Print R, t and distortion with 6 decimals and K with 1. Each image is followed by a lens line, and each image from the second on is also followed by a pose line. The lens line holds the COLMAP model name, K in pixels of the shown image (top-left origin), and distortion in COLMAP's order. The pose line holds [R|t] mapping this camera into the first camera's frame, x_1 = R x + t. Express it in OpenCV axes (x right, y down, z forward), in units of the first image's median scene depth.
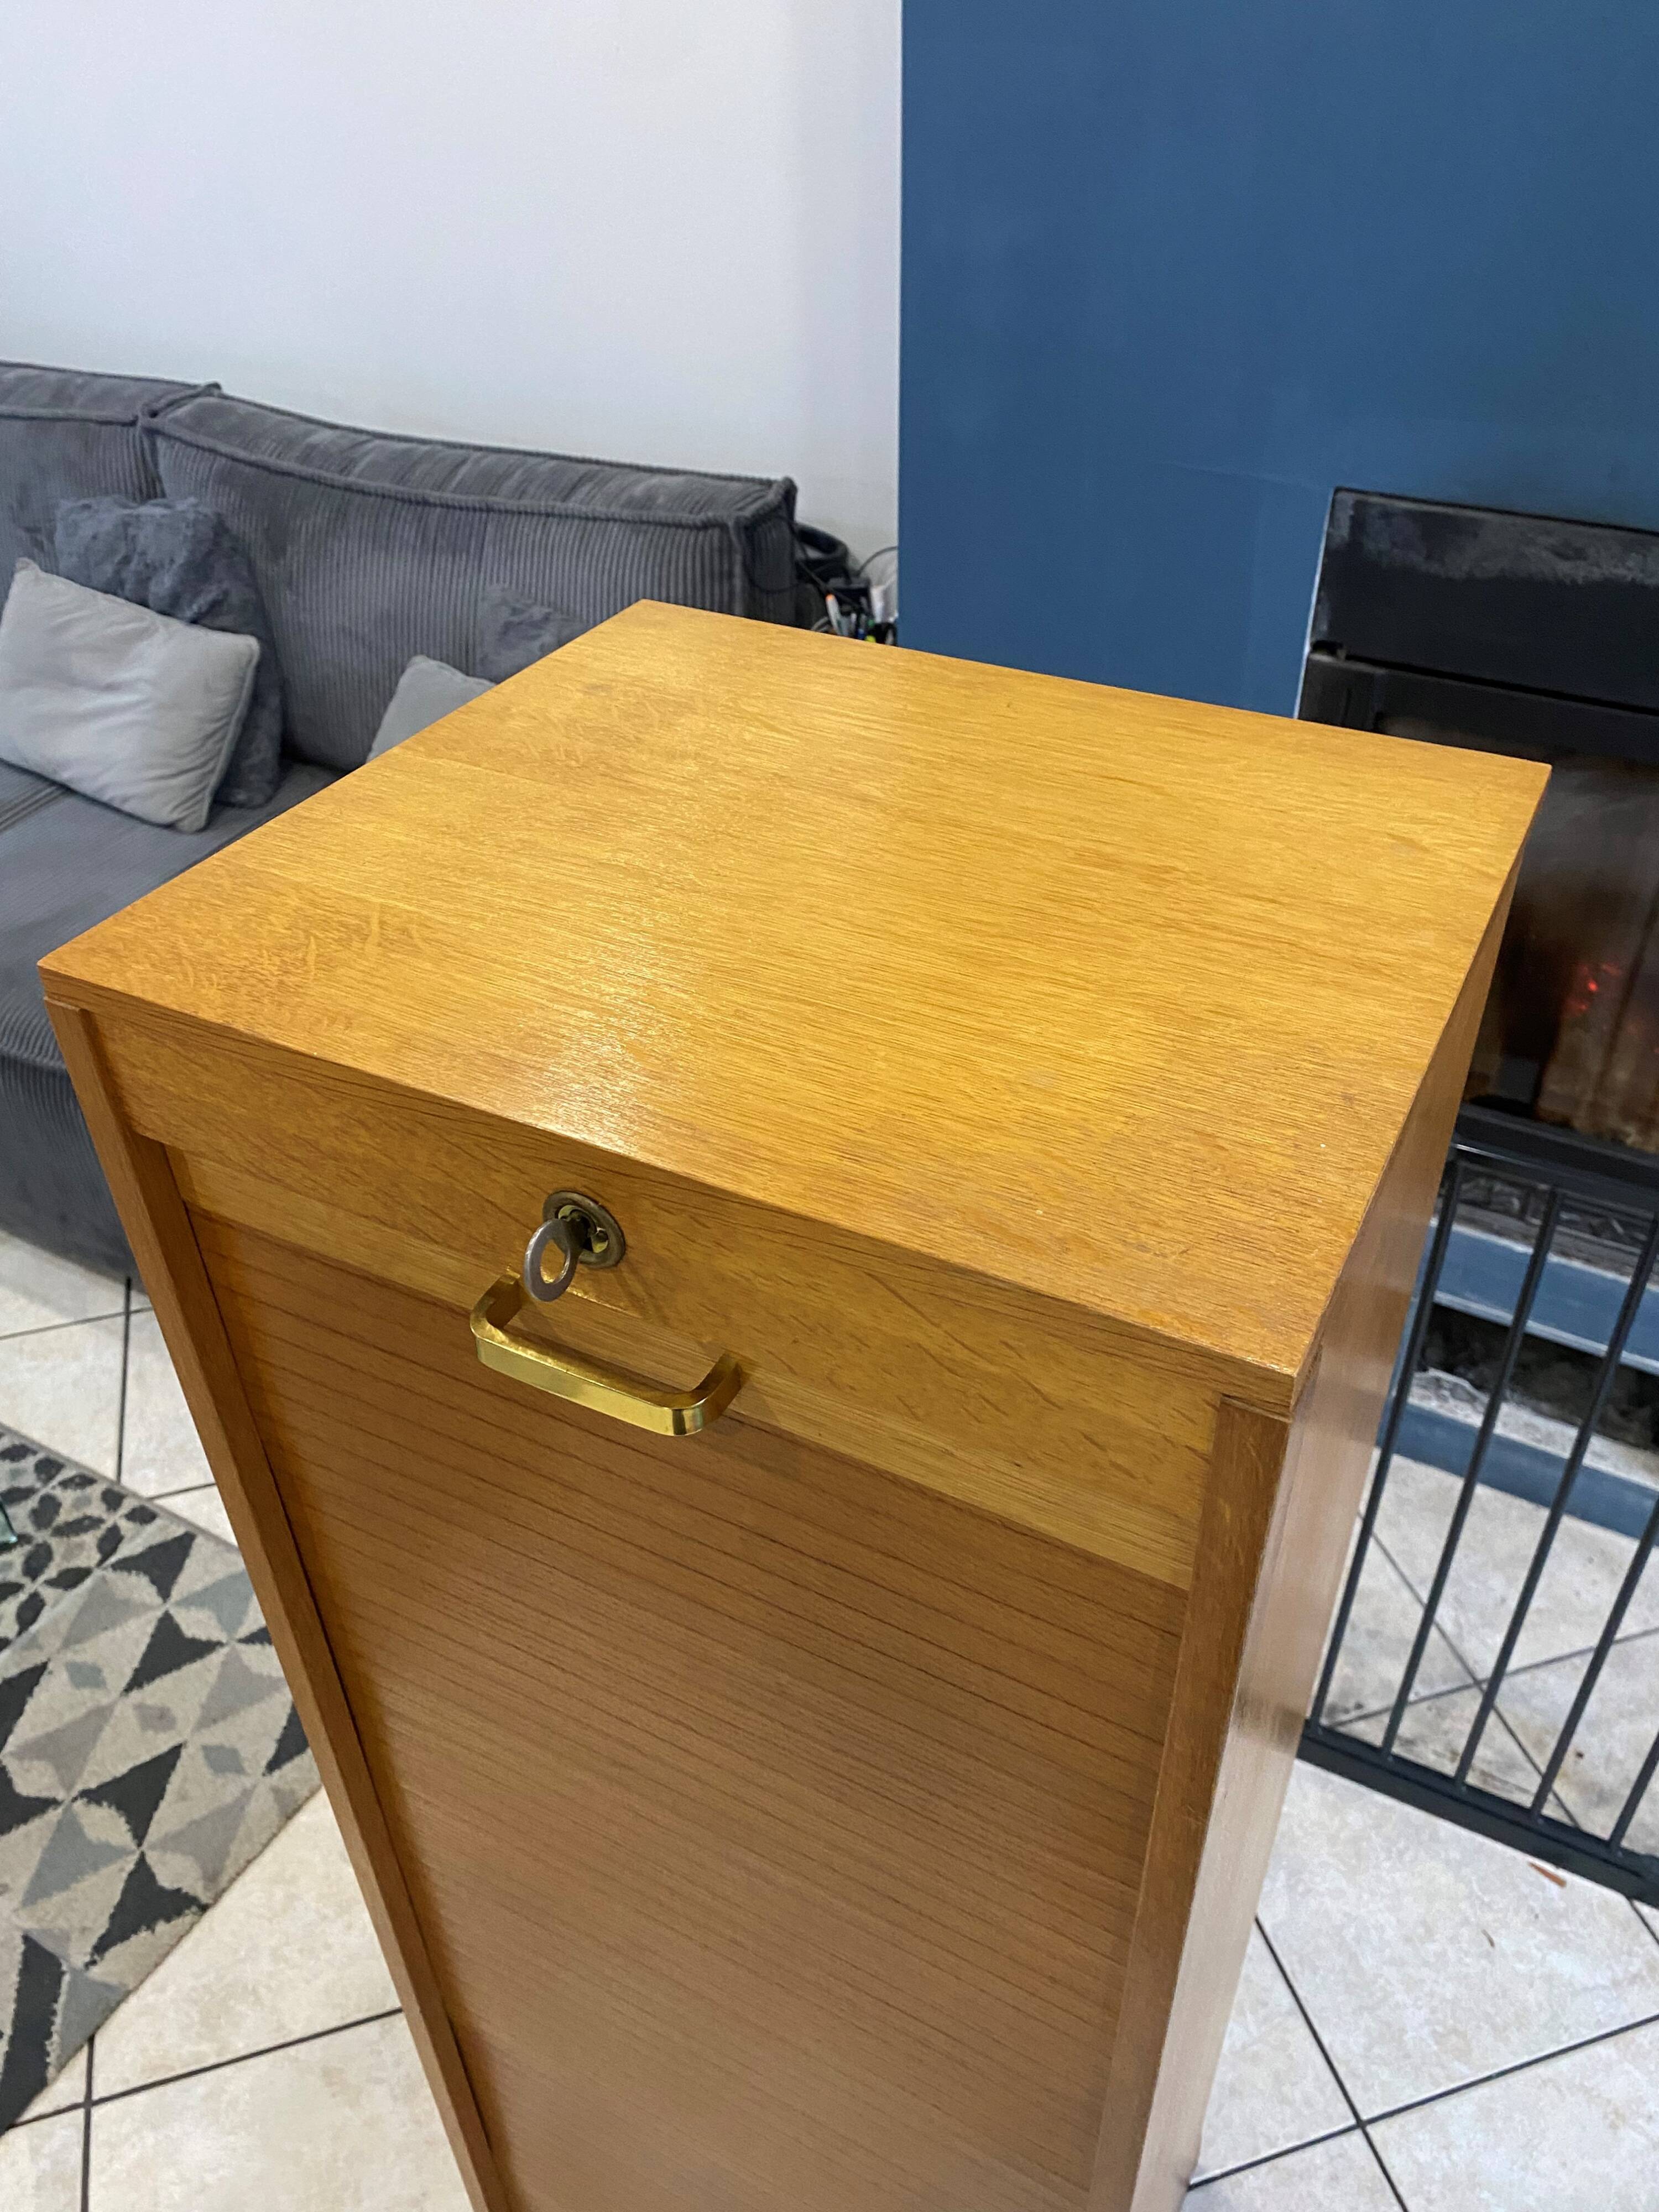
lens RADIAL K [[1699.3, 0, 852.8], [0, 1699.3, 1108.3], [0, 0, 1]] dist [0.009460, -0.004876]
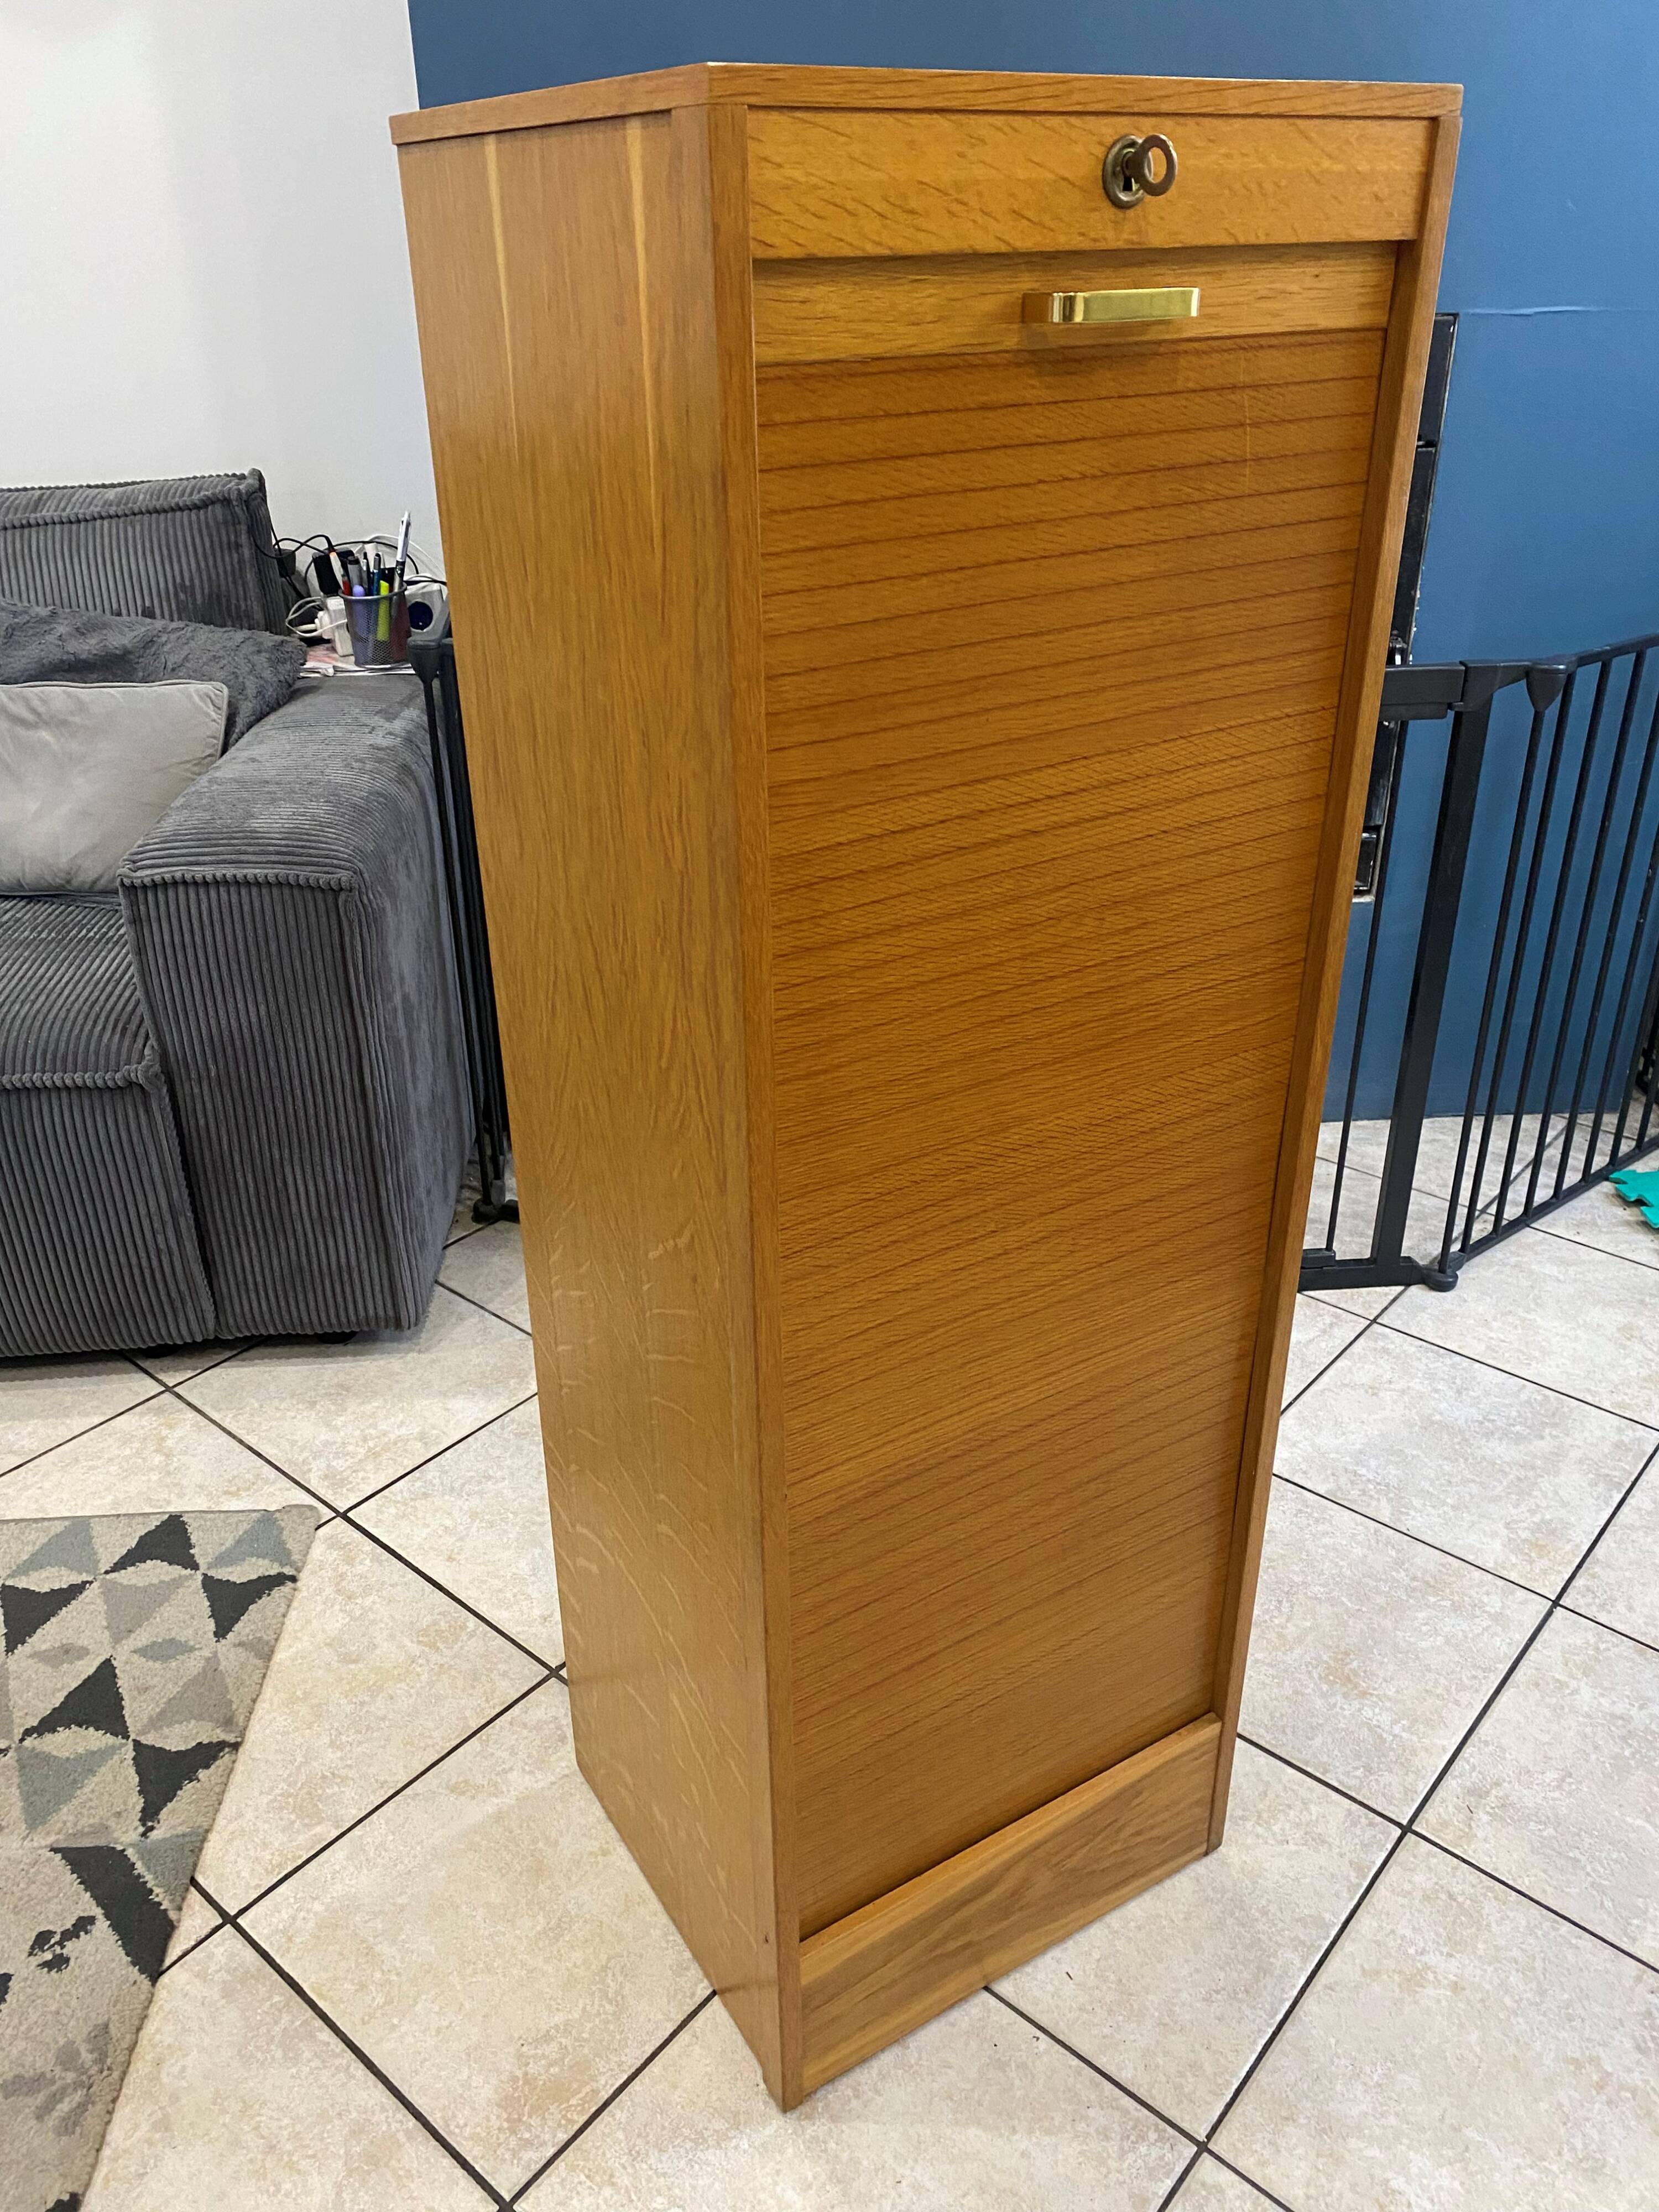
lens RADIAL K [[1699.3, 0, 819.9], [0, 1699.3, 1096.3], [0, 0, 1]] dist [0.009460, -0.004876]
pose [[0.849434, -0.246372, 0.466651, -0.472674], [0.323489, 0.941786, -0.091617, 0.329442], [-0.416913, 0.228778, 0.879684, -0.062881]]
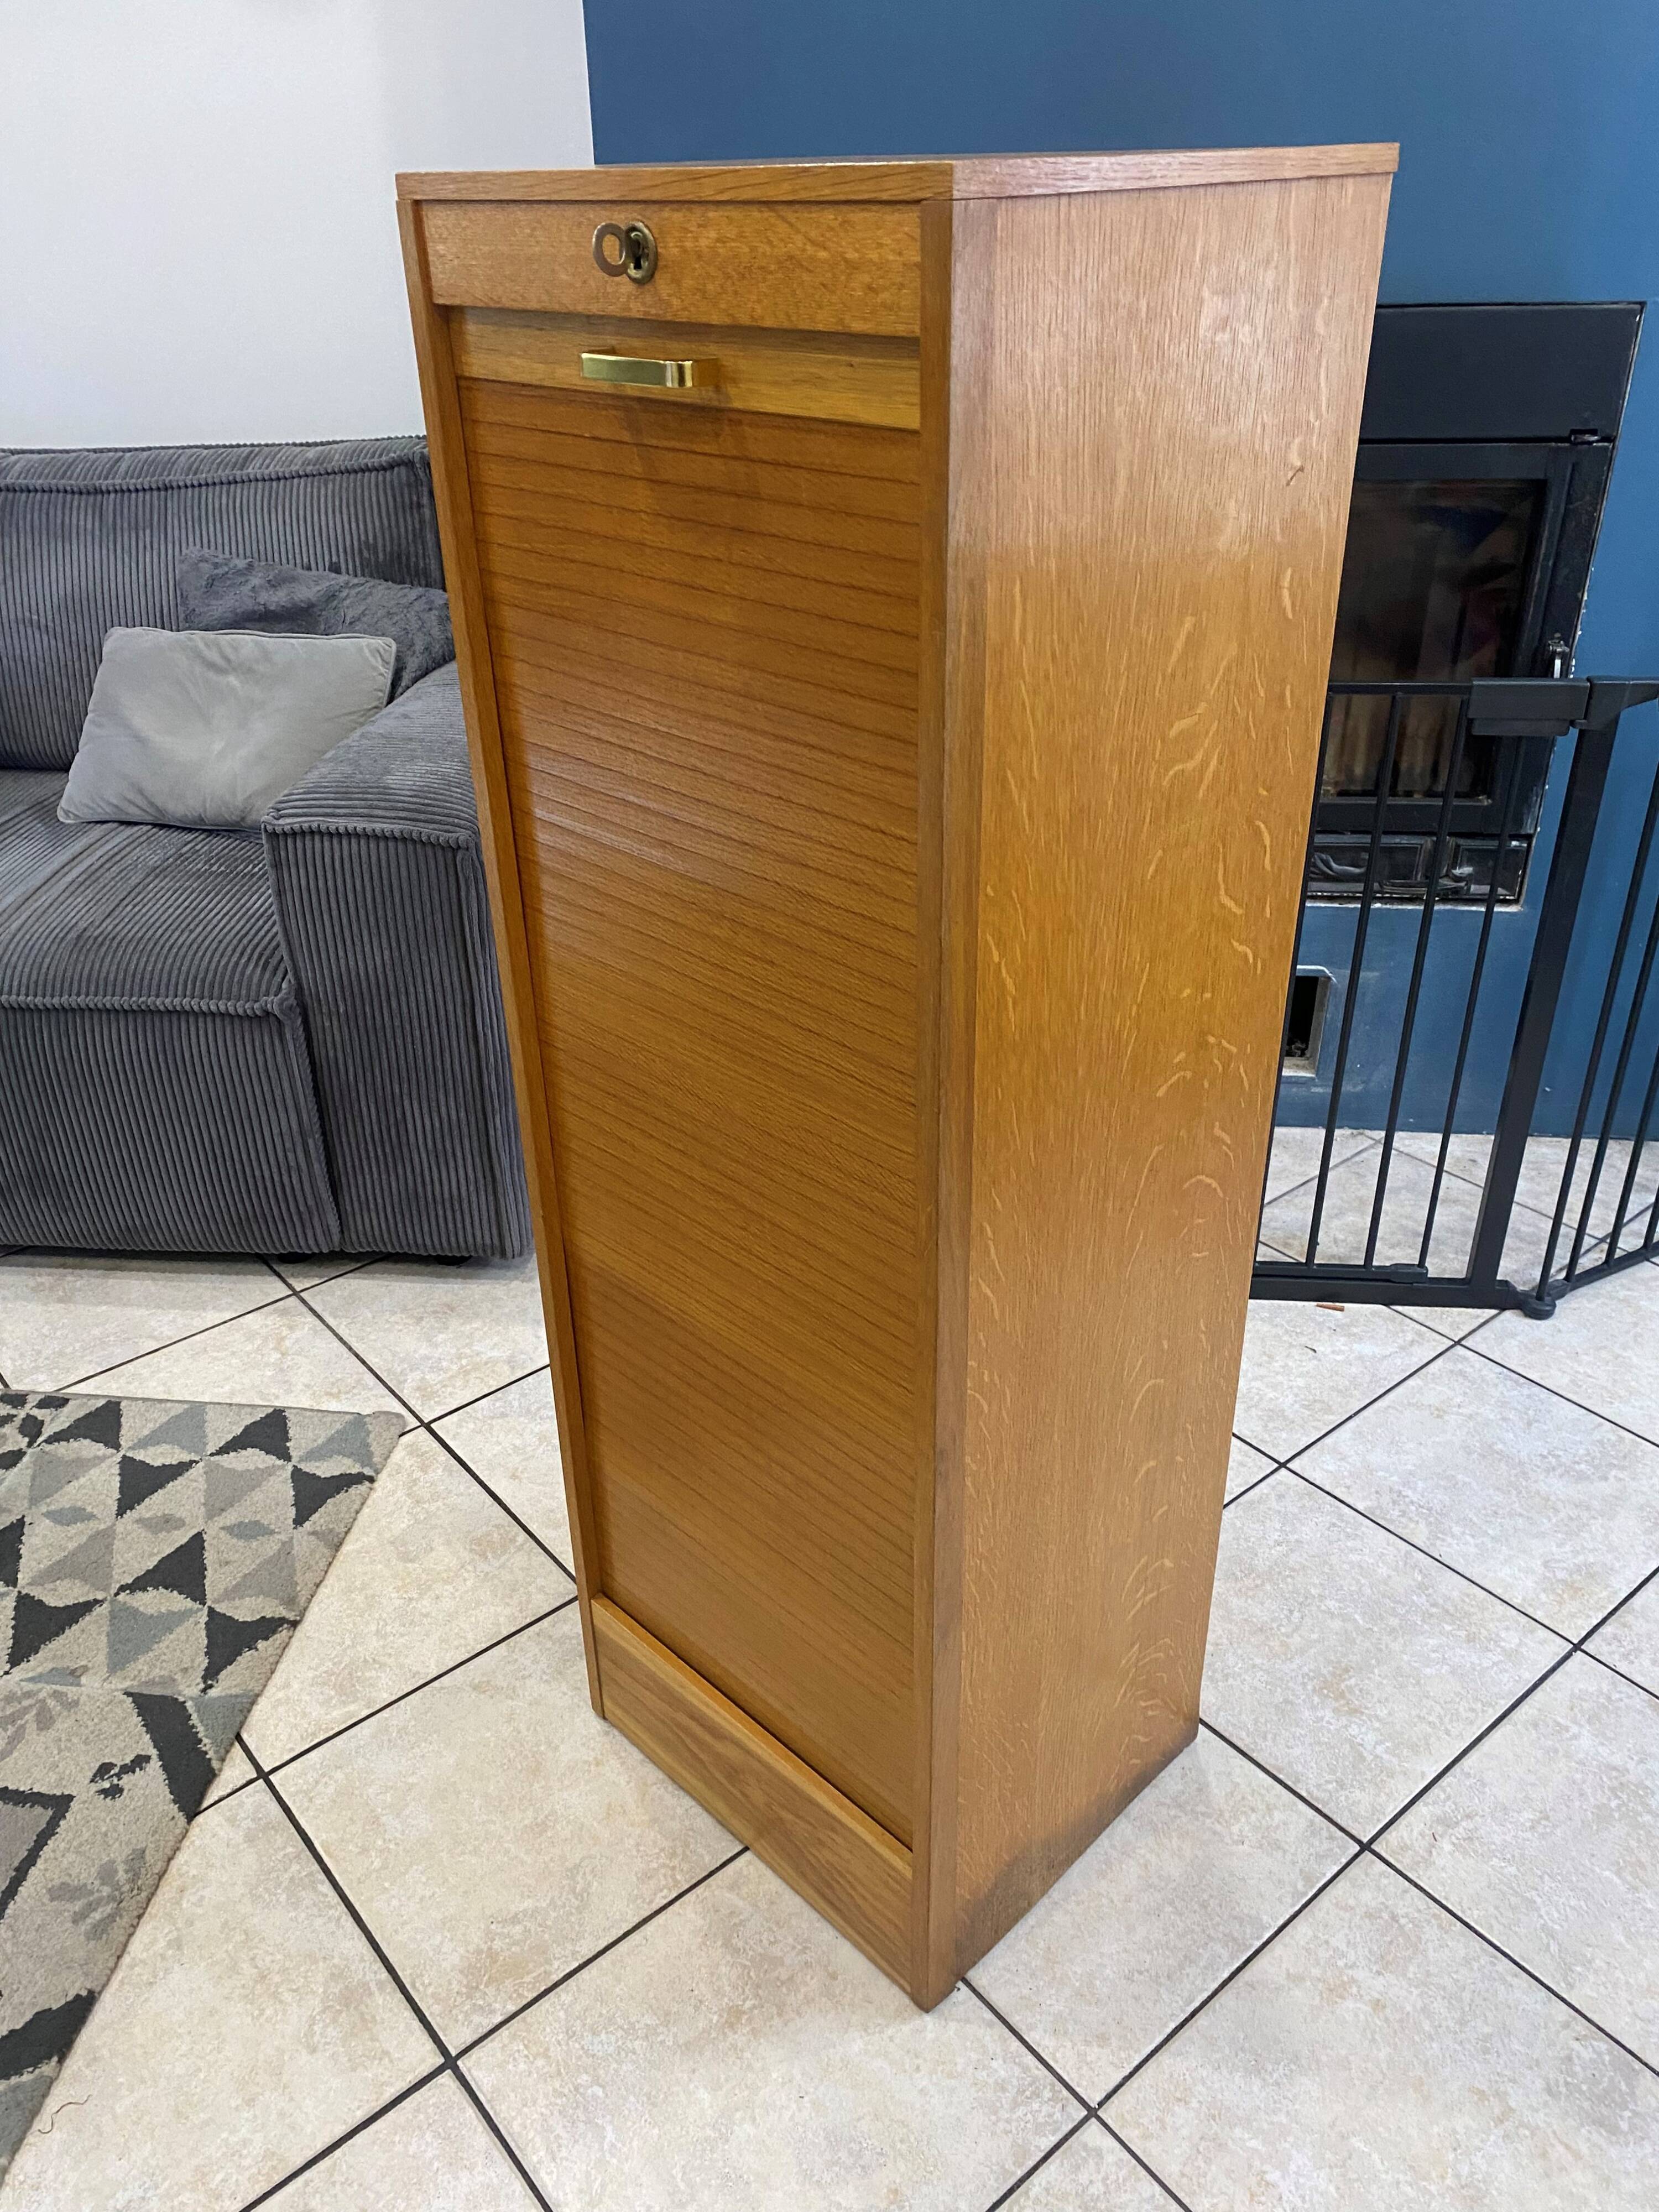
lens RADIAL K [[1699.3, 0, 820.1], [0, 1699.3, 1112.3], [0, 0, 1]] dist [0.009460, -0.004876]
pose [[0.924226, -0.193817, 0.329000, -0.376573], [0.235146, 0.967741, -0.090466, 0.344935], [-0.300853, 0.160974, 0.939987, -0.147981]]
